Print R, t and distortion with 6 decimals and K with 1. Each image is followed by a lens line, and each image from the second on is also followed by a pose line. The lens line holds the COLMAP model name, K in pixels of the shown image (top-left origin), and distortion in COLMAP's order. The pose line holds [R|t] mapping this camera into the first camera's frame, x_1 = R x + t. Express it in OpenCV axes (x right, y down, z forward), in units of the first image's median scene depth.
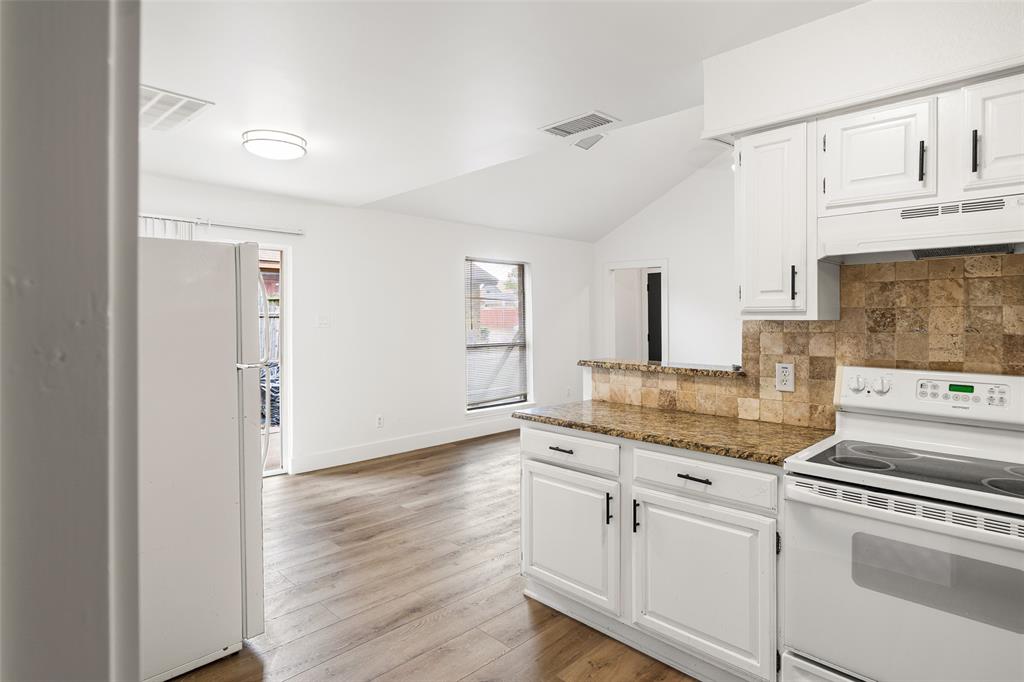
lens RADIAL K [[547.7, 0, 506.8], [0, 547.7, 314.6], [0, 0, 1]] dist [-0.008192, 0.000805]
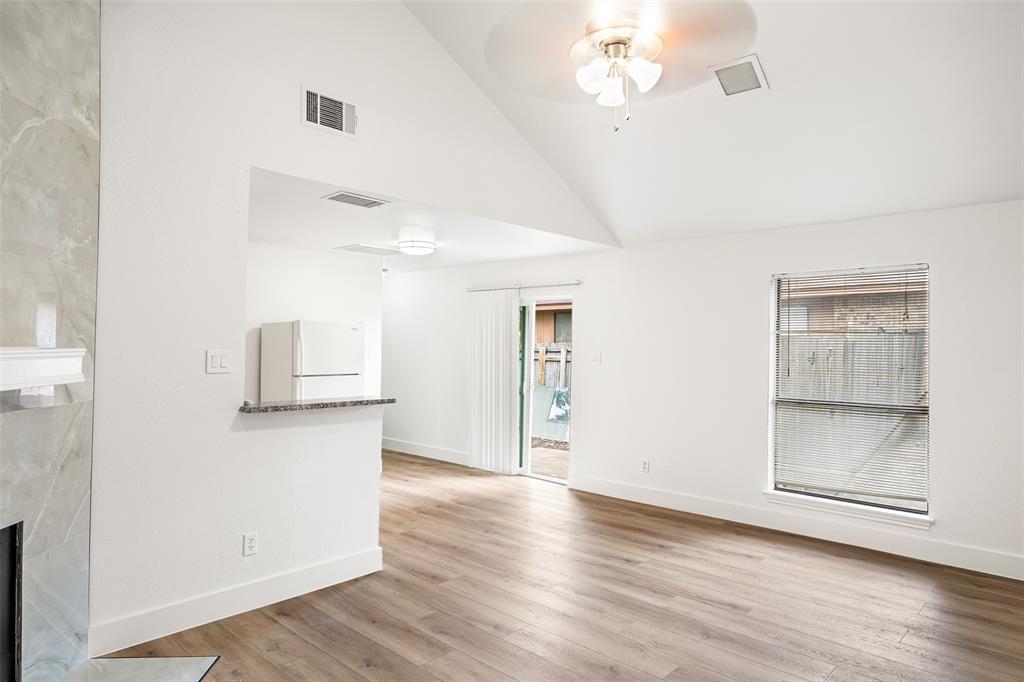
lens RADIAL K [[625.5, 0, 506.3], [0, 625.5, 338.8], [0, 0, 1]] dist [0.000487, 0.000757]
pose [[0.035115, -0.013568, -0.999291, 2.009097], [-0.001695, 0.999906, -0.013636, -0.027898], [0.999382, 0.002173, 0.035089, 1.691382]]
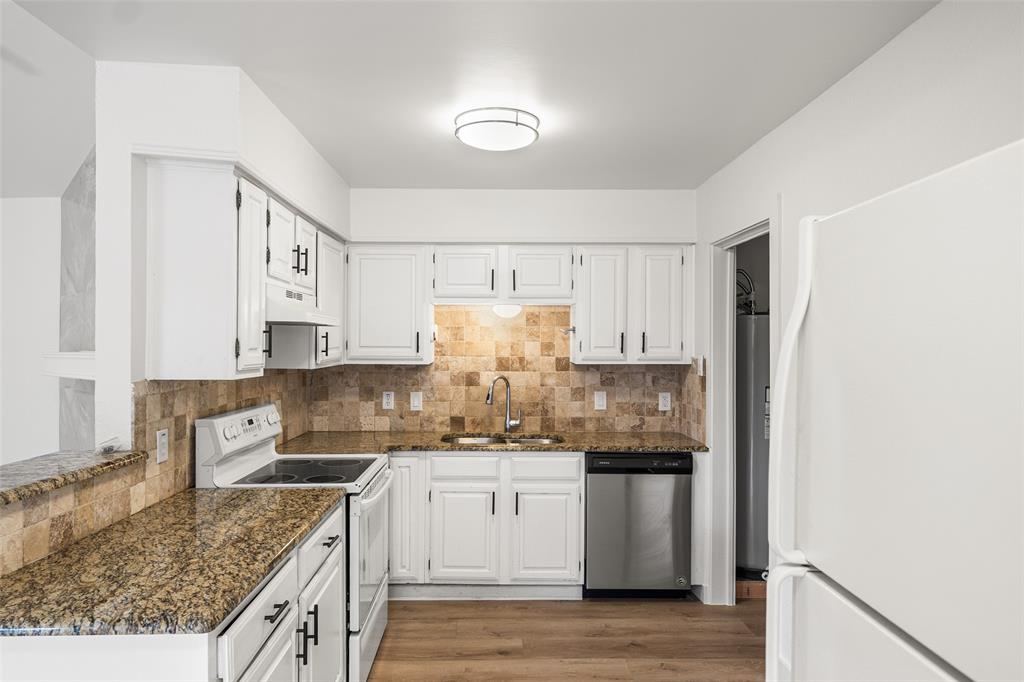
lens RADIAL K [[655.3, 0, 505.2], [0, 655.3, 339.2], [0, 0, 1]] dist [-0.005433, 0.004301]
pose [[-0.725080, 0.000281, 0.688665, -0.596119], [-0.009397, 0.999903, -0.010302, -0.047222], [-0.688601, -0.013941, -0.725007, 1.406325]]
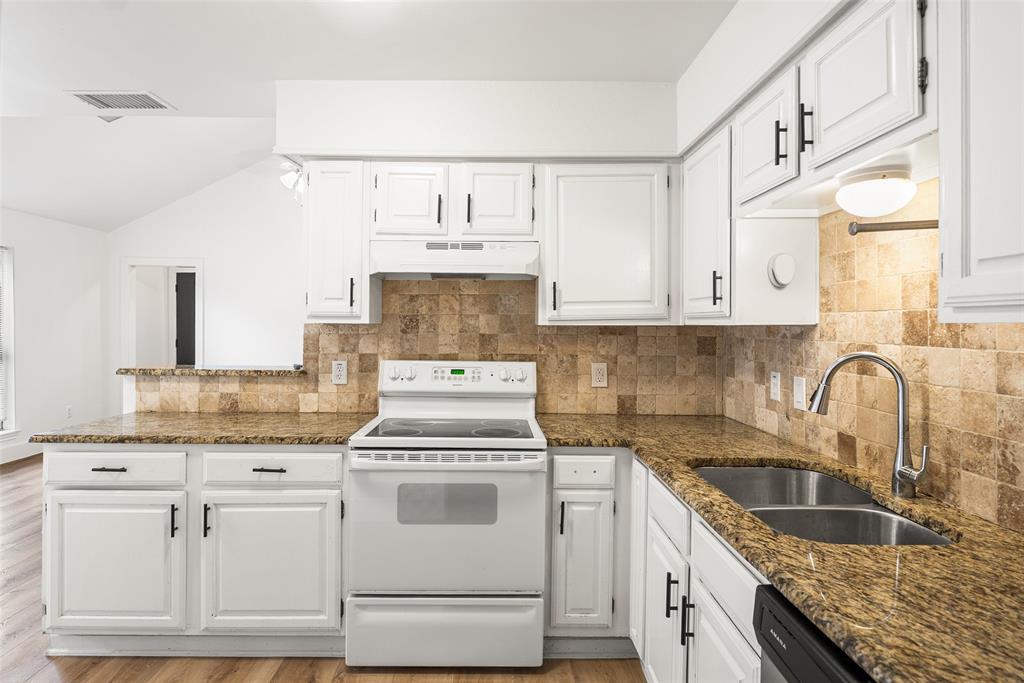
lens RADIAL K [[547.7, 0, 498.2], [0, 547.7, 324.0], [0, 0, 1]] dist [-0.008192, 0.000805]
pose [[0.695459, 0.004750, 0.718550, -0.099413], [-0.010502, 0.999939, 0.003554, 0.003309], [-0.718489, -0.010018, 0.695466, -0.058603]]
